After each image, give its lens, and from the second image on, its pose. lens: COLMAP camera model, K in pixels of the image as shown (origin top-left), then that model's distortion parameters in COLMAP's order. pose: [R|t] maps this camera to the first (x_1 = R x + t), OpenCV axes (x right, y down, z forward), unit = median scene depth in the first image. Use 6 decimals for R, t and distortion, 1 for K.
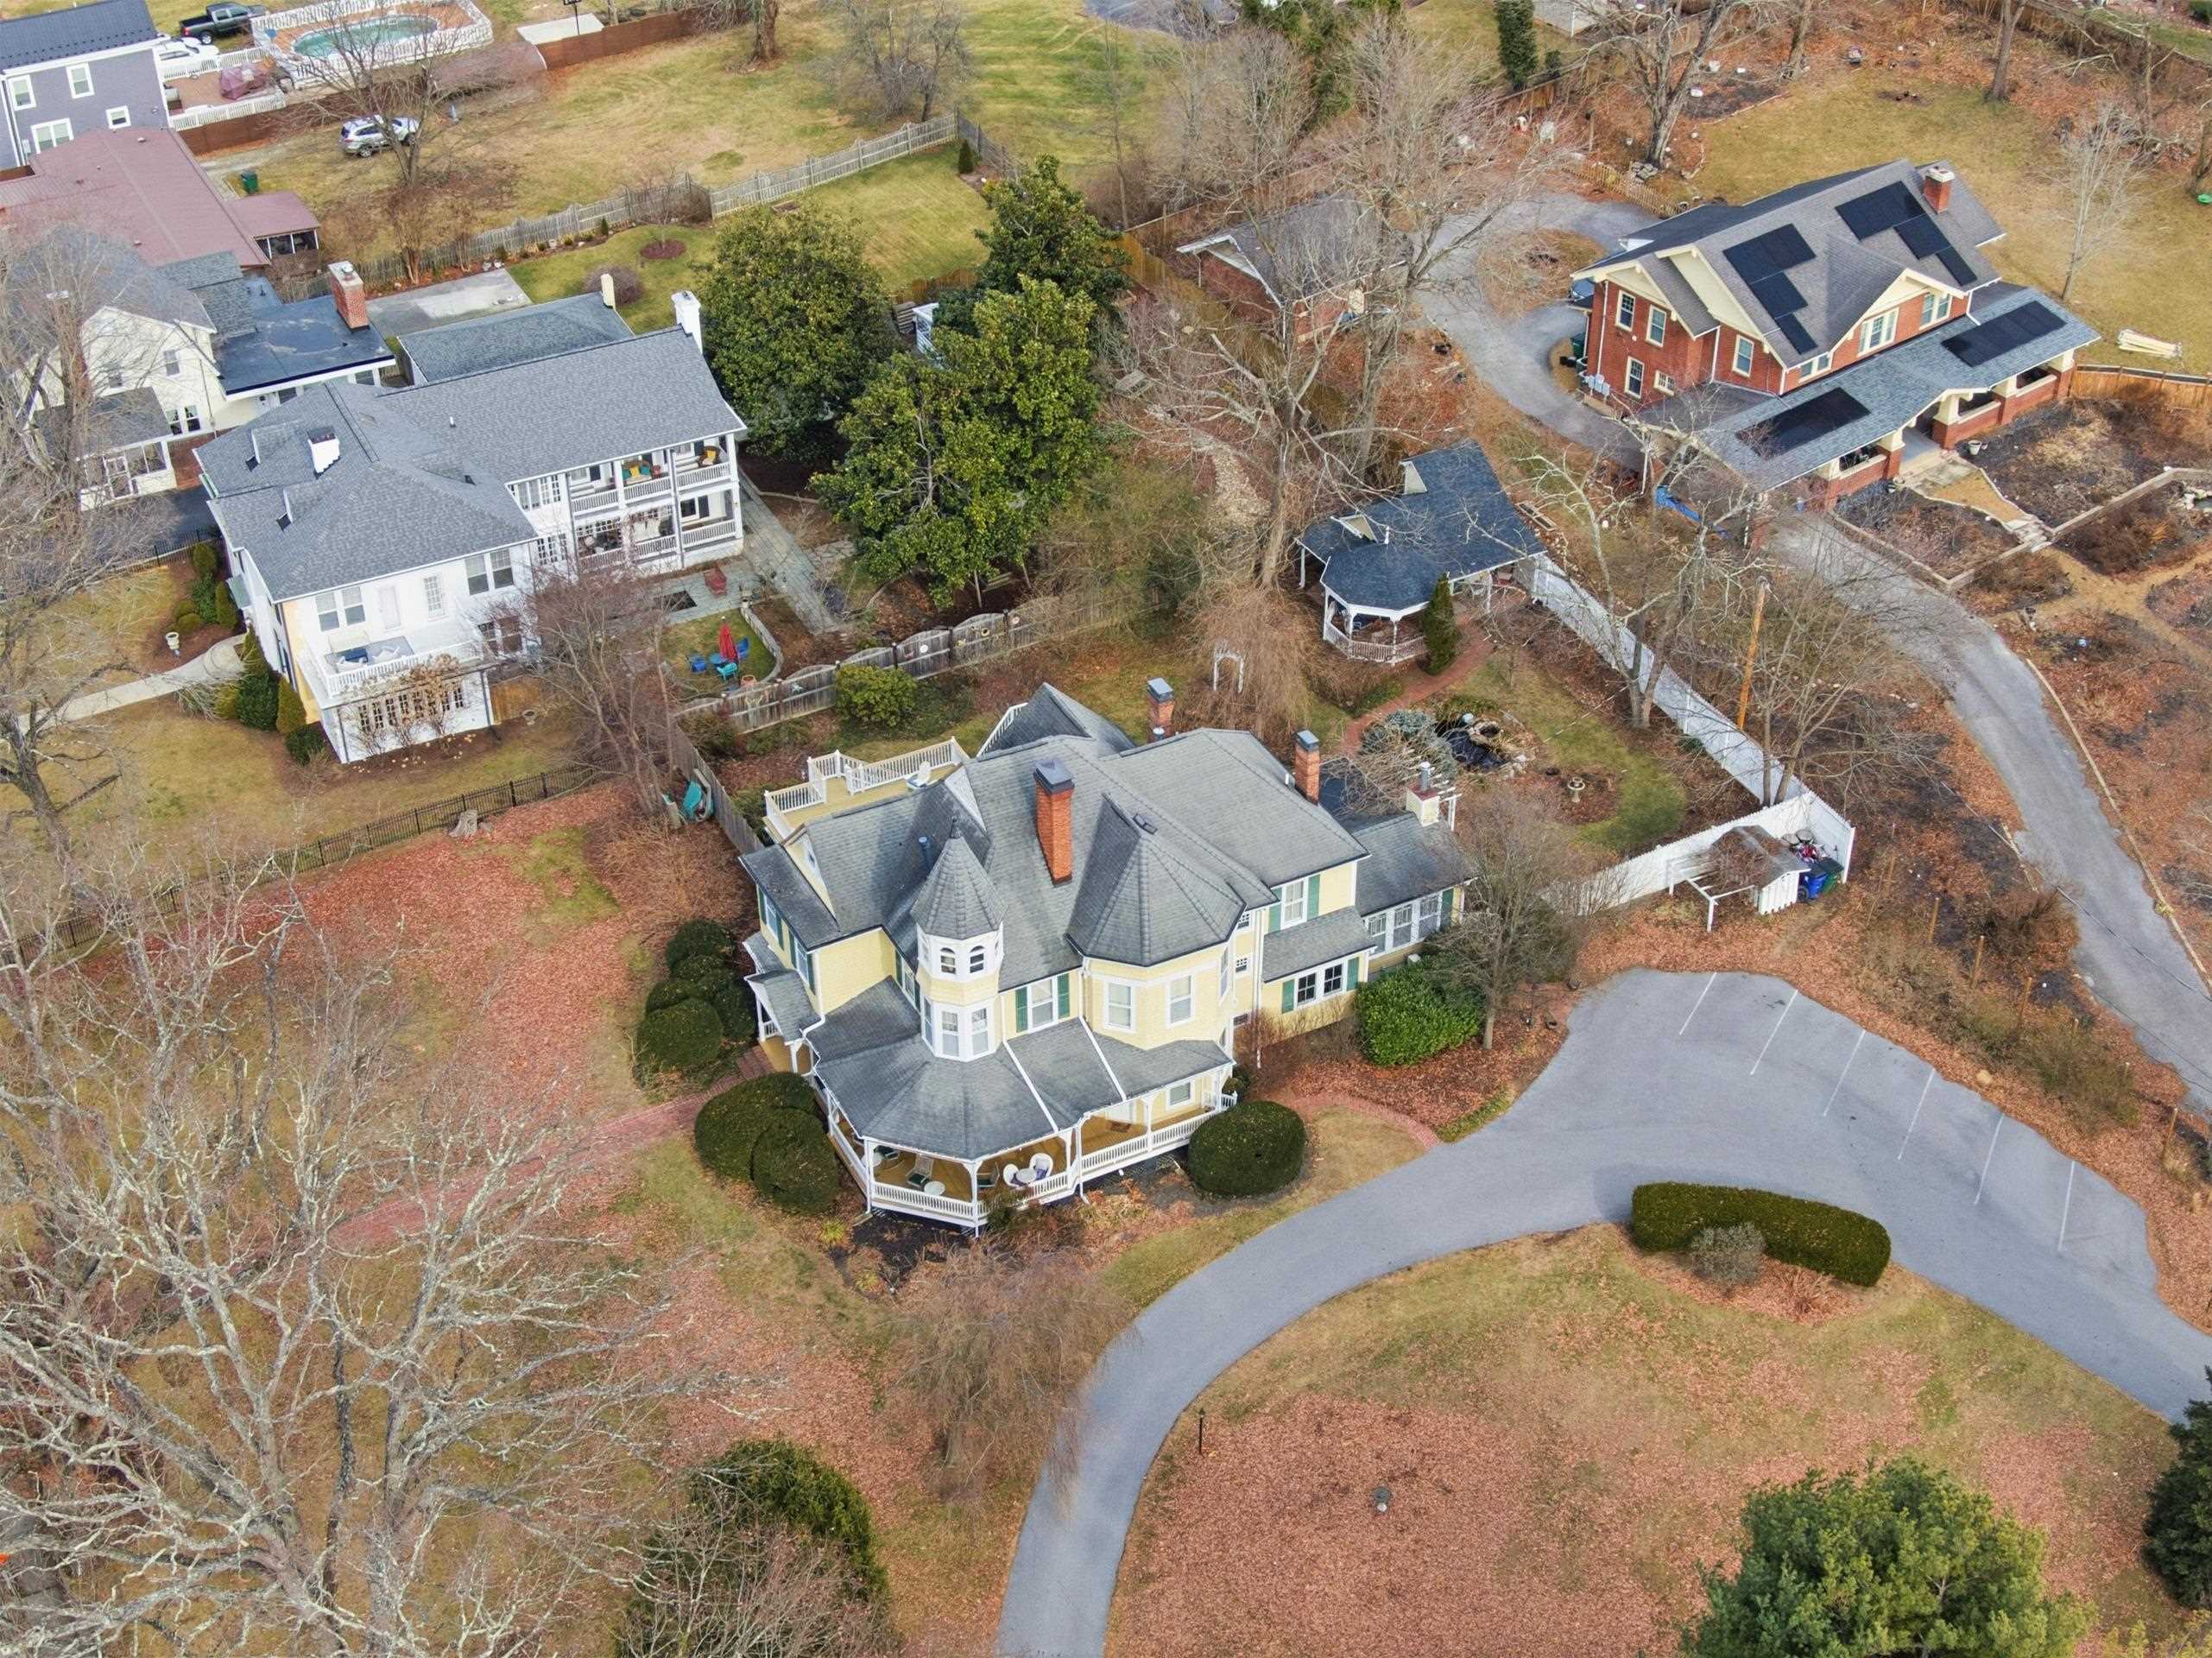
lens RADIAL K [[3153.6, 0, 1108.1], [0, 3153.6, 835.3], [0, 0, 1]] dist [0.075072, -0.412967]
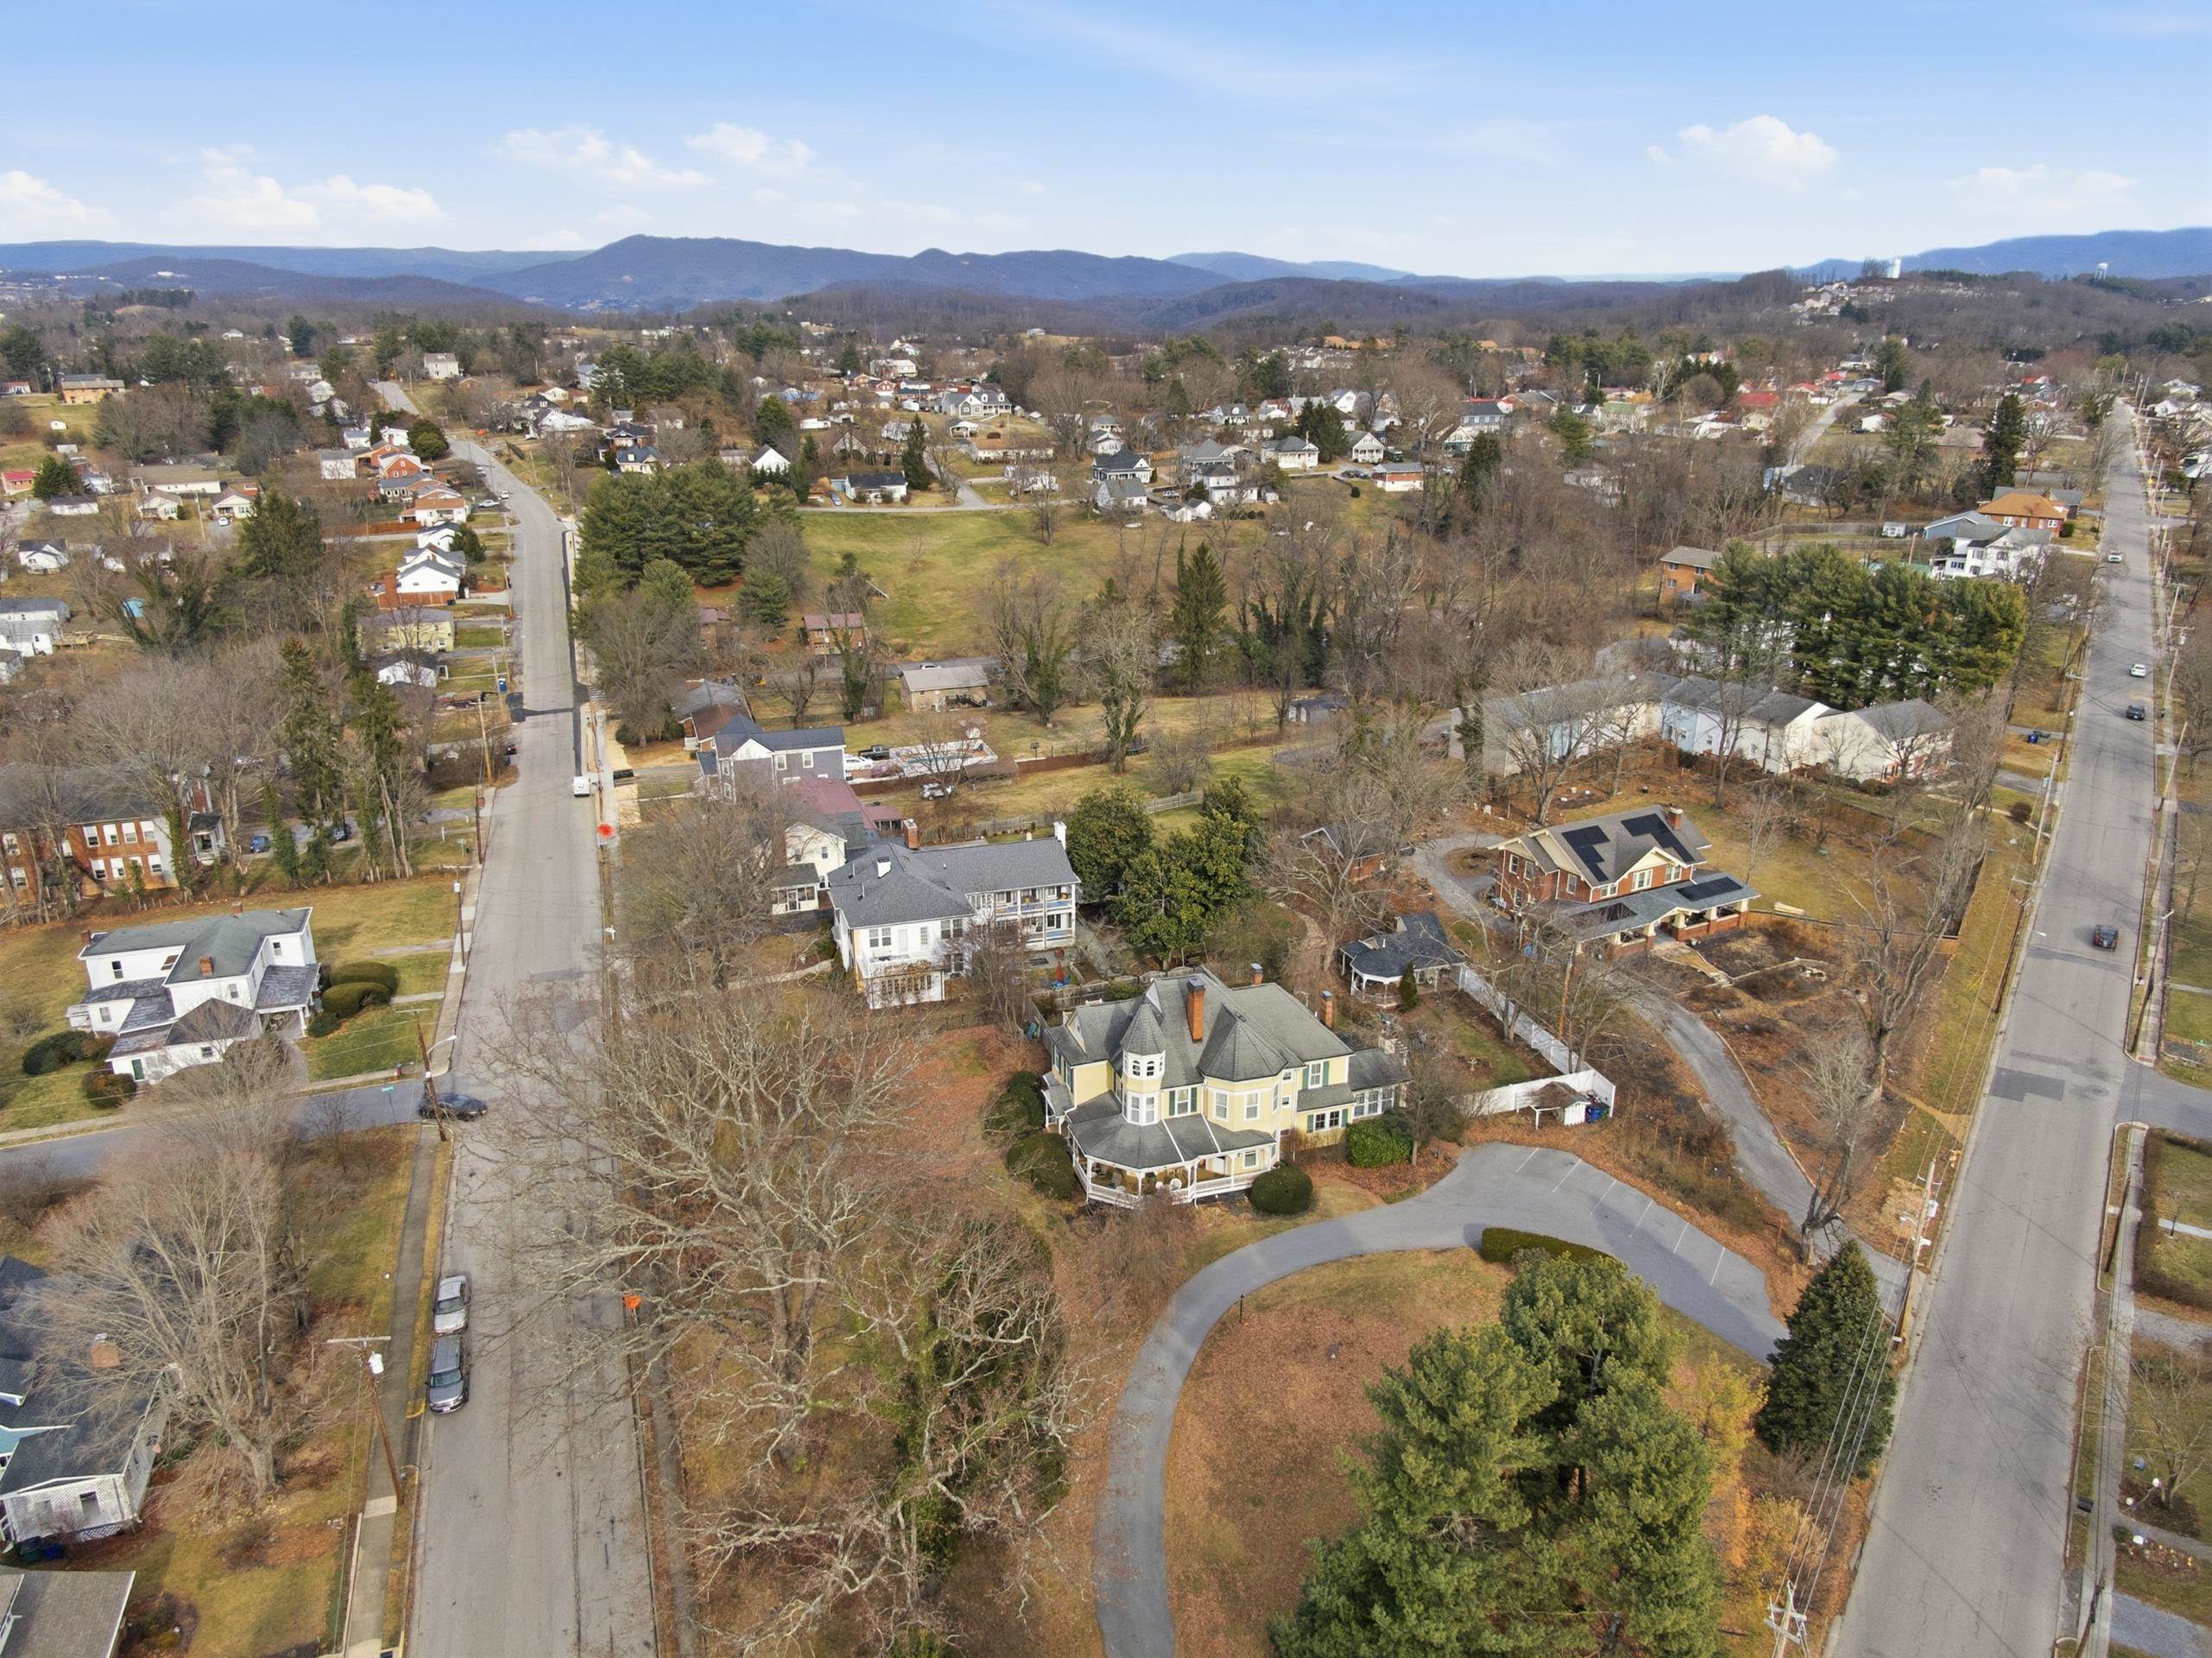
lens RADIAL K [[1592.7, 0, 1106.0], [0, 1592.7, 829.0], [0, 0, 1]] dist [0.055409, -0.084708]
pose [[0.988645, 0.060466, -0.137565, 0.049788], [-0.098253, 0.952777, -0.287336, 0.153149], [0.113695, 0.297589, 0.947900, -0.015489]]
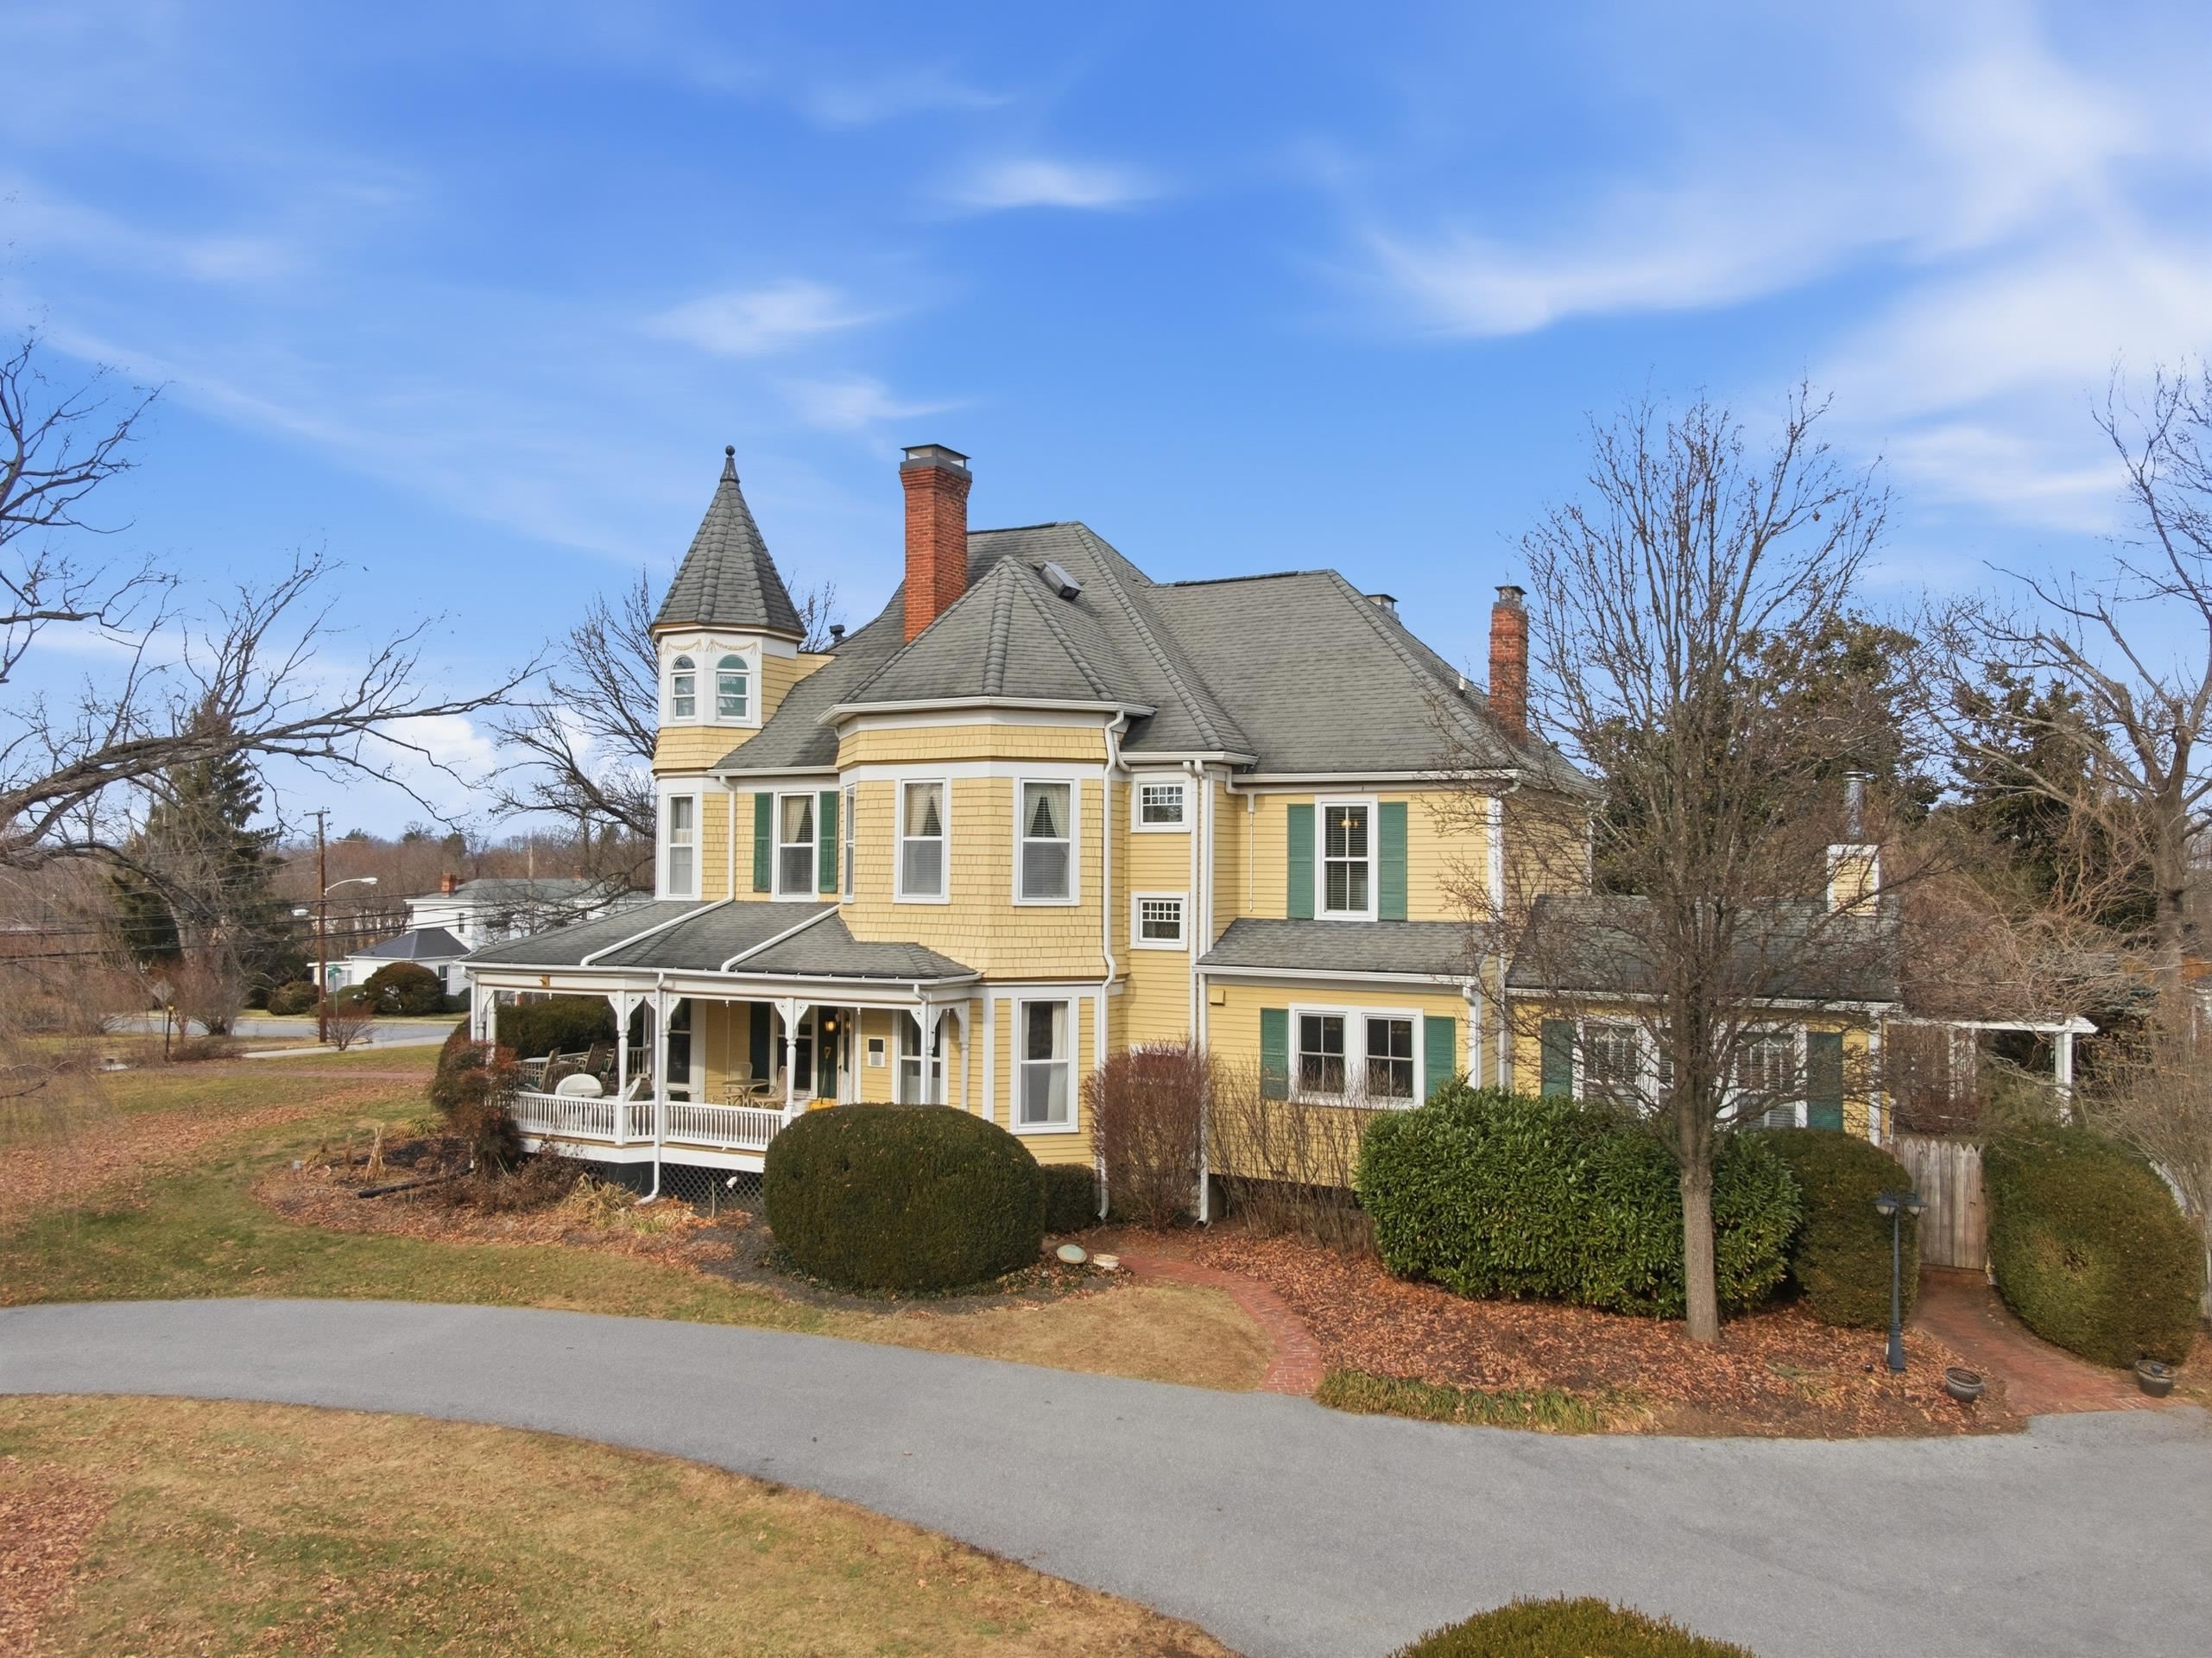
lens RADIAL K [[1592.7, 0, 1106.0], [0, 1592.7, 829.0], [0, 0, 1]] dist [0.055409, -0.084708]
pose [[0.569863, -0.033951, -0.821038, 0.200089], [-0.509001, 0.769806, -0.385118, 0.109343], [0.645115, 0.637374, 0.421403, 0.761573]]
